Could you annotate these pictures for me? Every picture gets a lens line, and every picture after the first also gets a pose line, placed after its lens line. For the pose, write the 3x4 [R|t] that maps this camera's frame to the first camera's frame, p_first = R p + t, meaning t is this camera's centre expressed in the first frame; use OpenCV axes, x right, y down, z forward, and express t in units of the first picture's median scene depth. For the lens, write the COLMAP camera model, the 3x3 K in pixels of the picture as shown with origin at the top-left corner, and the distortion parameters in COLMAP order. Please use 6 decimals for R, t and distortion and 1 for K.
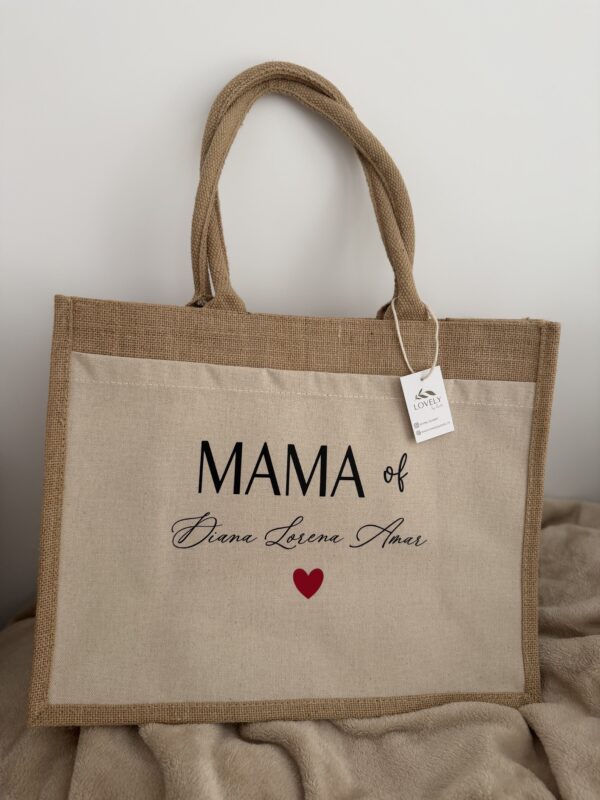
lens RADIAL K [[558.4, 0, 301.2], [0, 558.4, 401.1], [0, 0, 1]] dist [0.000274, -0.039939]
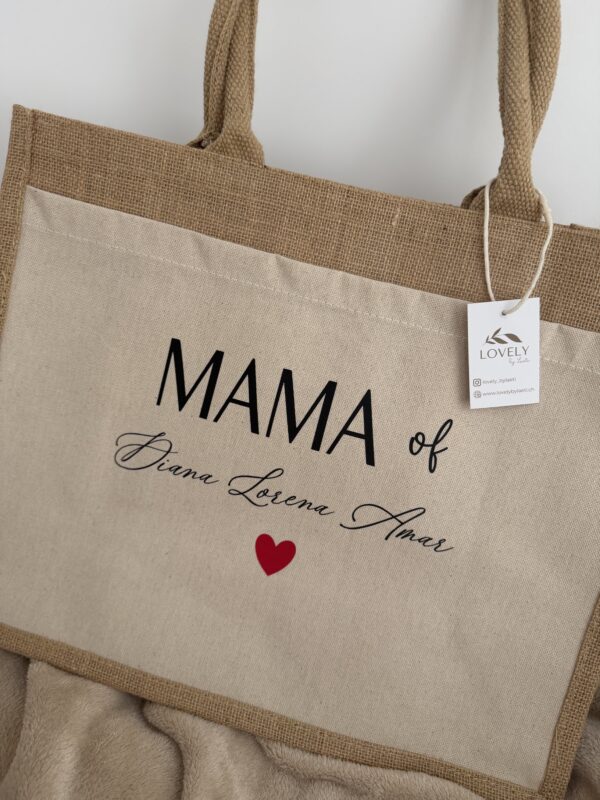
lens RADIAL K [[558.4, 0, 300.5], [0, 558.4, 404.5], [0, 0, 1]] dist [0.000274, -0.039939]
pose [[0.944188, 0.233057, -0.232794, 0.173164], [-0.194711, 0.964894, 0.176257, -0.006352], [0.265700, -0.121092, 0.956421, 0.325264]]
